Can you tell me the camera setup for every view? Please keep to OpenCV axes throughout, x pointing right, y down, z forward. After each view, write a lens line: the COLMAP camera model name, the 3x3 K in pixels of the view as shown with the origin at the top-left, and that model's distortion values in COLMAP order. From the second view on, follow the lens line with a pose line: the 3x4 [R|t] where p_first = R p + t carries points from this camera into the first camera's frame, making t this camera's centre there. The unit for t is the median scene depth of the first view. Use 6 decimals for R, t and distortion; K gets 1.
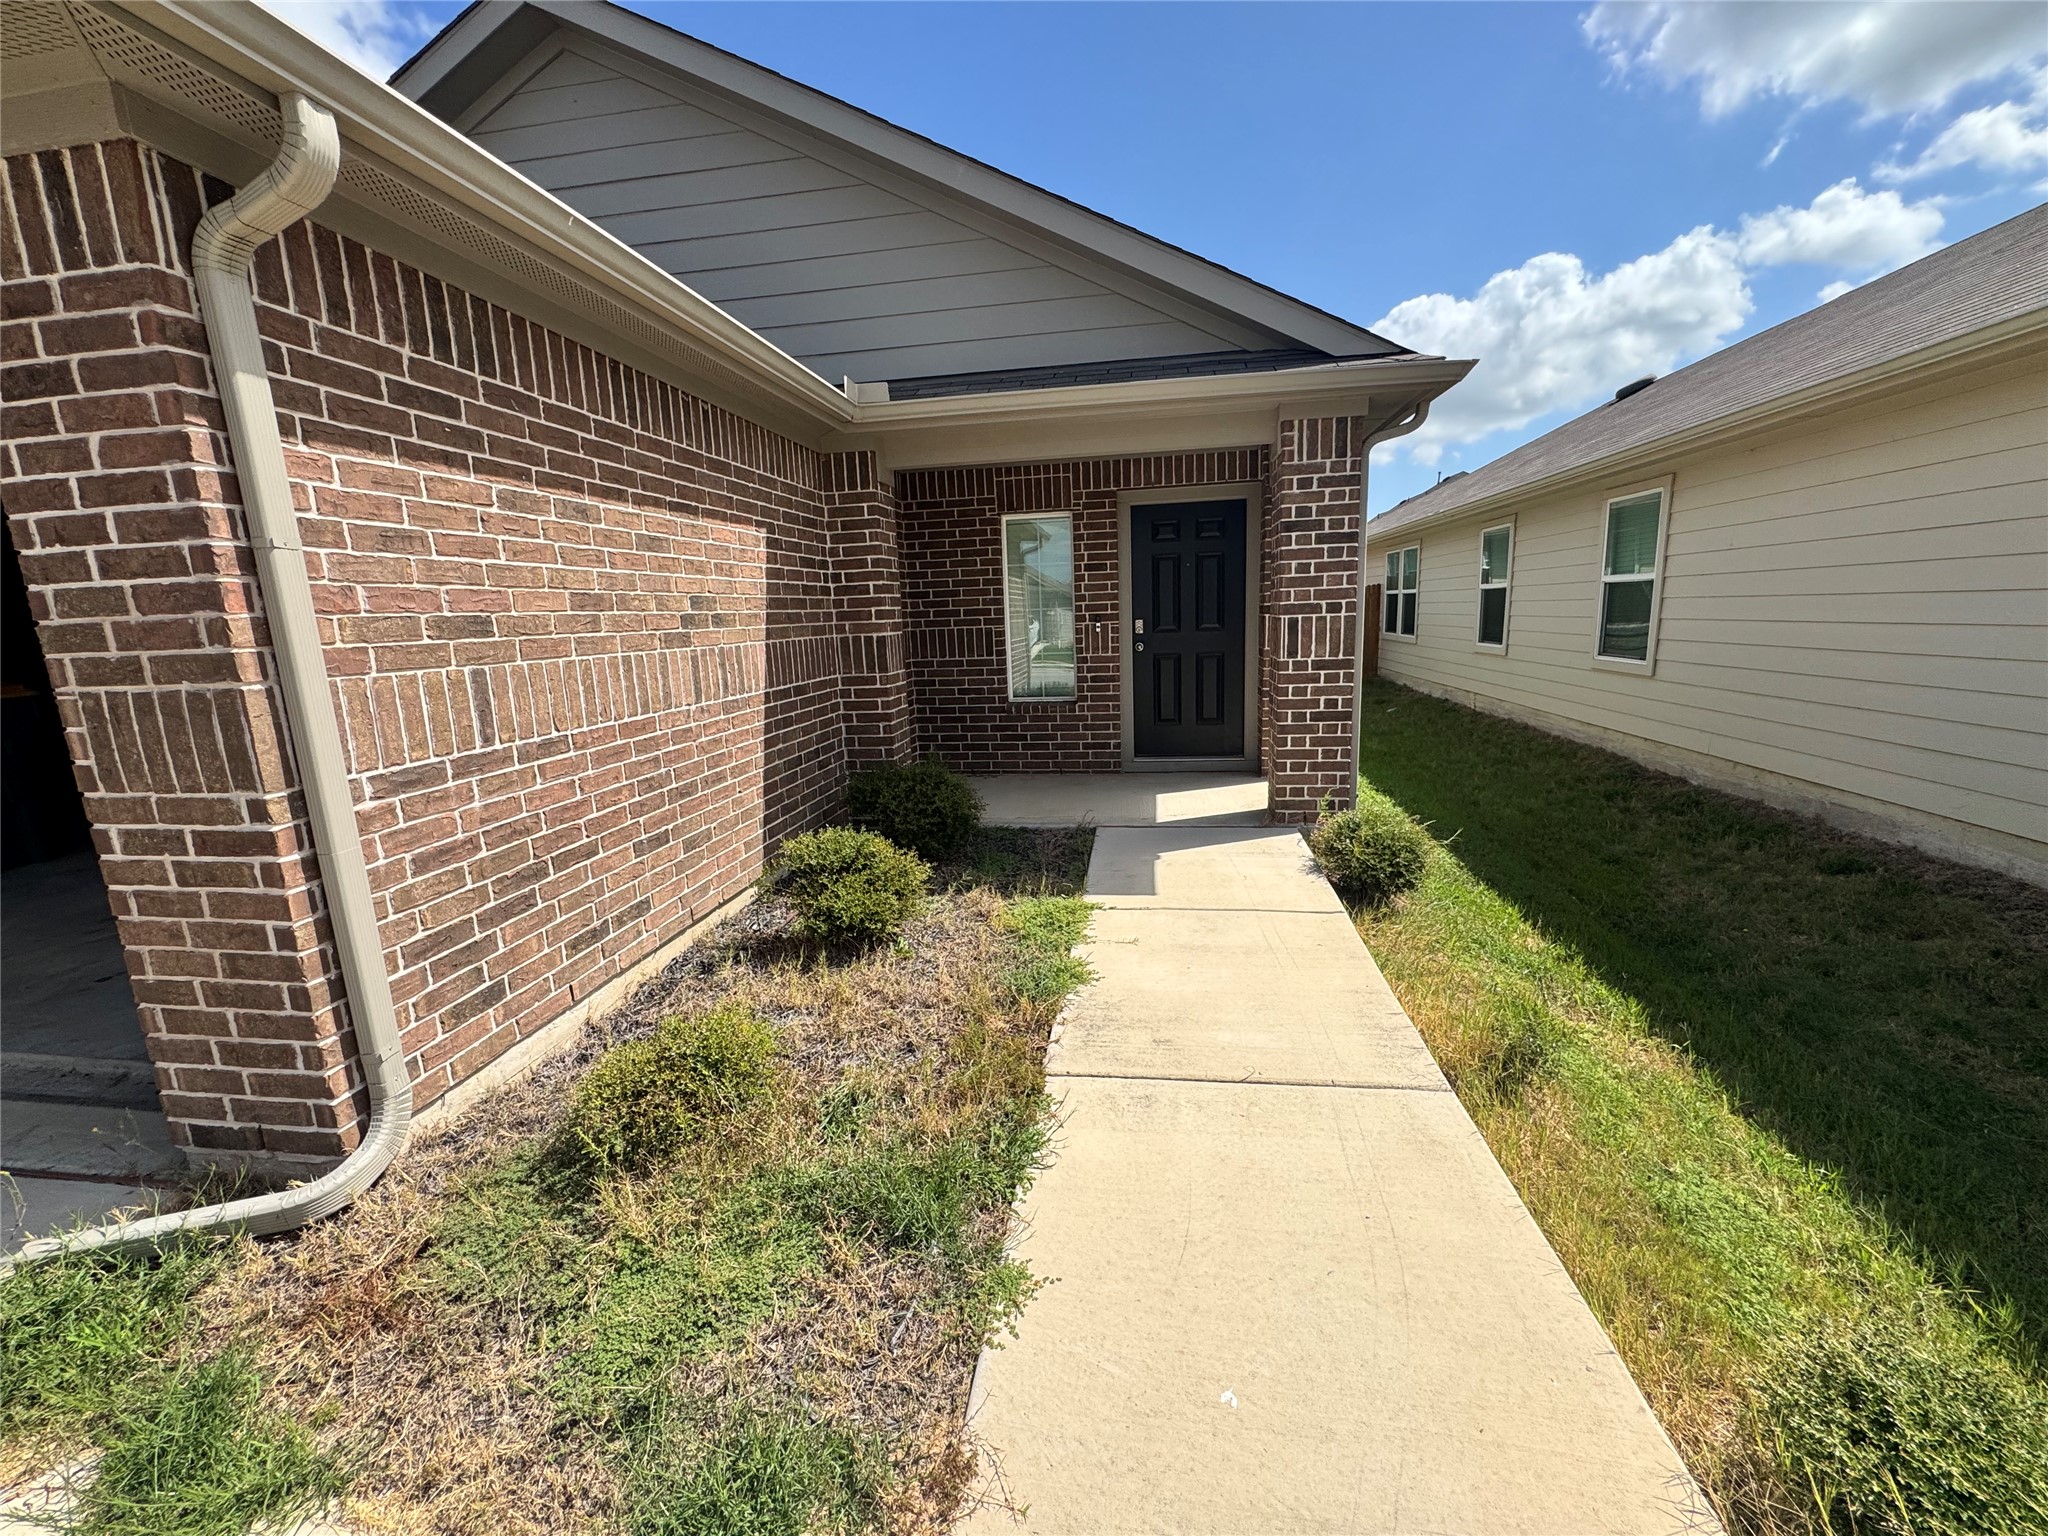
lens RADIAL K [[819.7, 0, 1028.6], [0, 819.7, 766.3], [0, 0, 1]] dist [-0.004255, -0.000276]
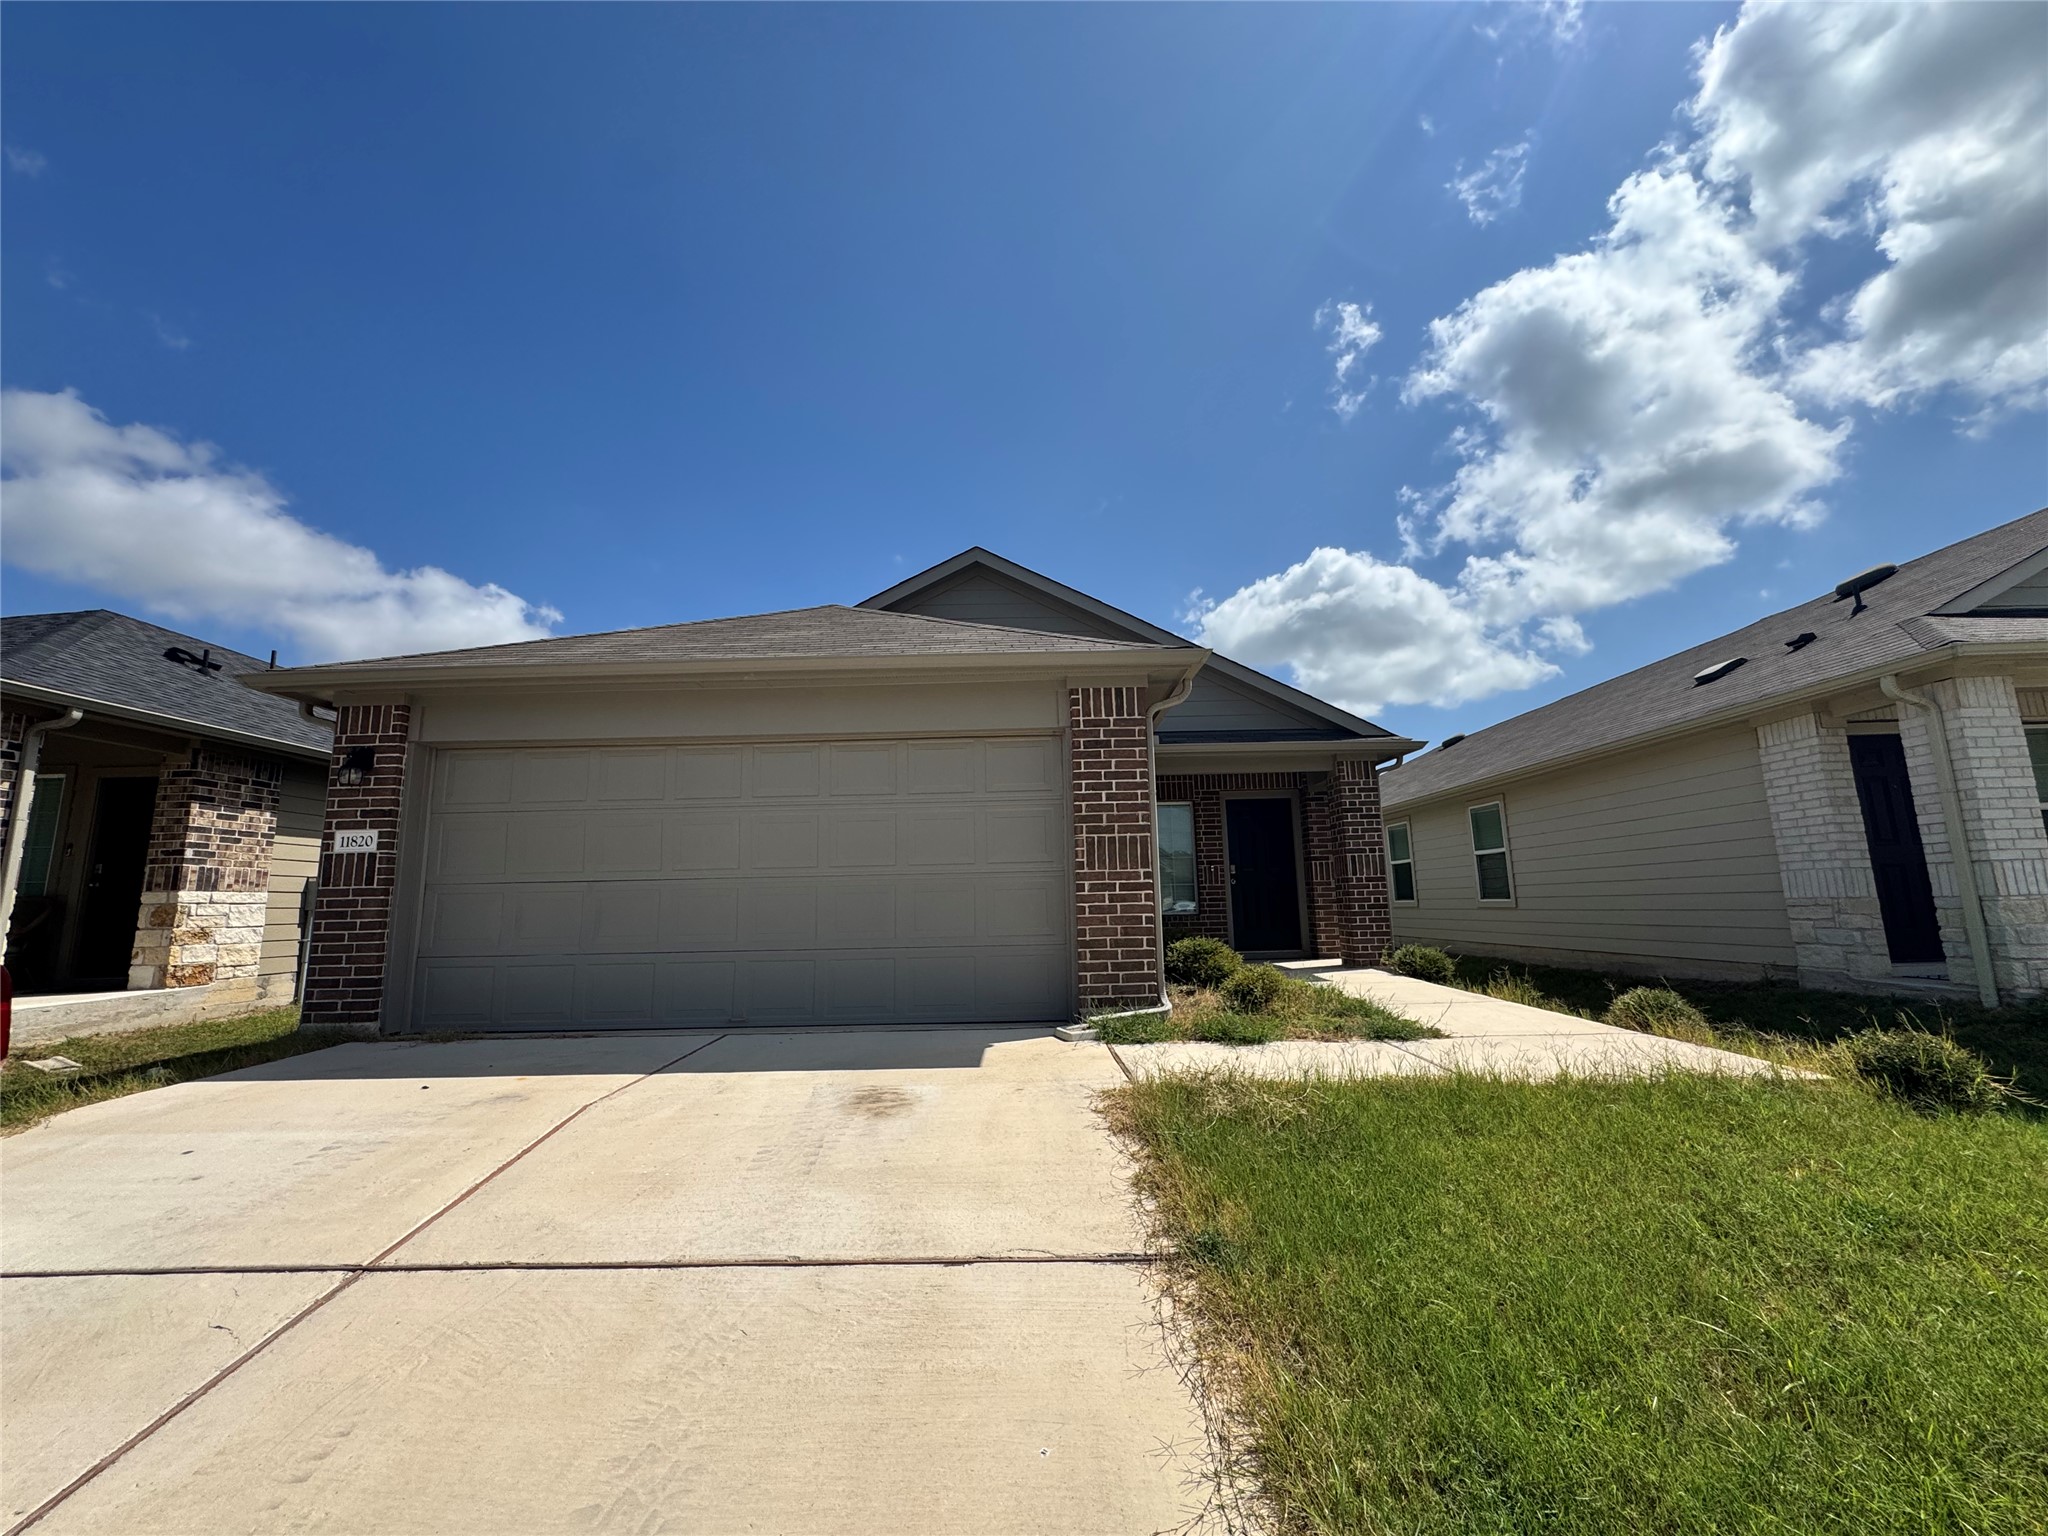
lens RADIAL K [[819.7, 0, 1024.0], [0, 819.7, 767.7], [0, 0, 1]] dist [-0.004255, -0.000276]
pose [[0.988797, 0.042480, 0.143094, -0.751932], [0.010297, 0.936952, -0.349306, 0.301892], [-0.148911, 0.346867, 0.926018, -0.778177]]
